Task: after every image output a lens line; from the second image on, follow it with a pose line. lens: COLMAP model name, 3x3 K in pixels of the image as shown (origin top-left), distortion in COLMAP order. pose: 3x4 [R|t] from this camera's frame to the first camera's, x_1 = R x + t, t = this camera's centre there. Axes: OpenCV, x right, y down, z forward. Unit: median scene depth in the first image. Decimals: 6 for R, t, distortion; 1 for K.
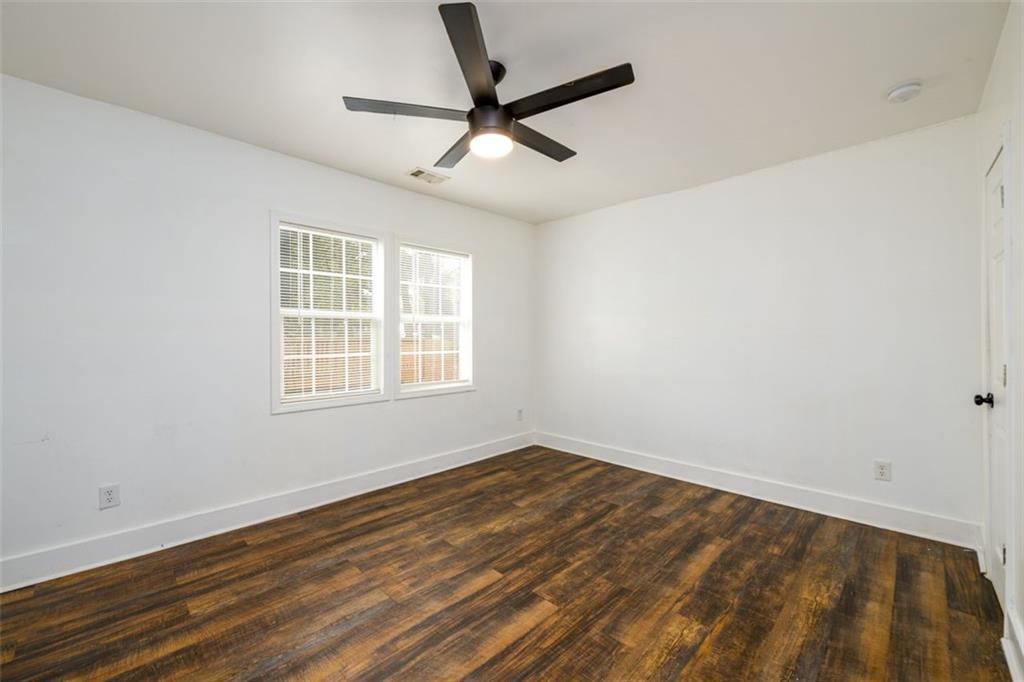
lens RADIAL K [[411.7, 0, 509.4], [0, 411.7, 340.7], [0, 0, 1]] dist [0.001997, -0.000187]
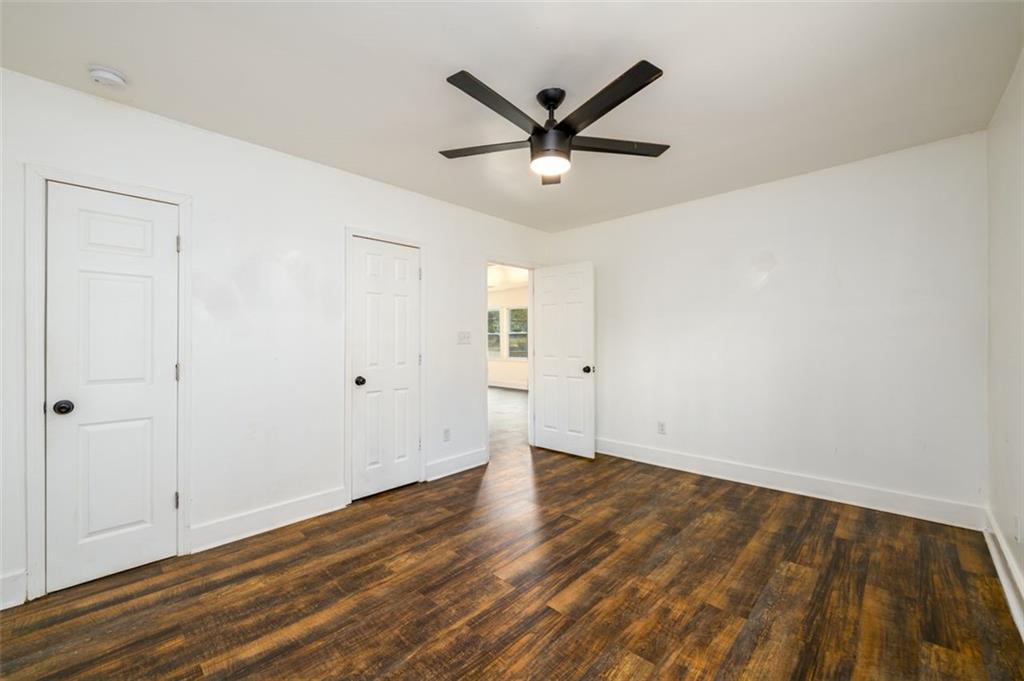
lens RADIAL K [[411.7, 0, 509.4], [0, 411.7, 340.2], [0, 0, 1]] dist [0.001997, -0.000187]
pose [[-0.999731, 0.007426, -0.021950, 0.085695], [0.007355, 0.999967, 0.003326, -0.014887], [0.021974, 0.003163, -0.999754, 1.966684]]
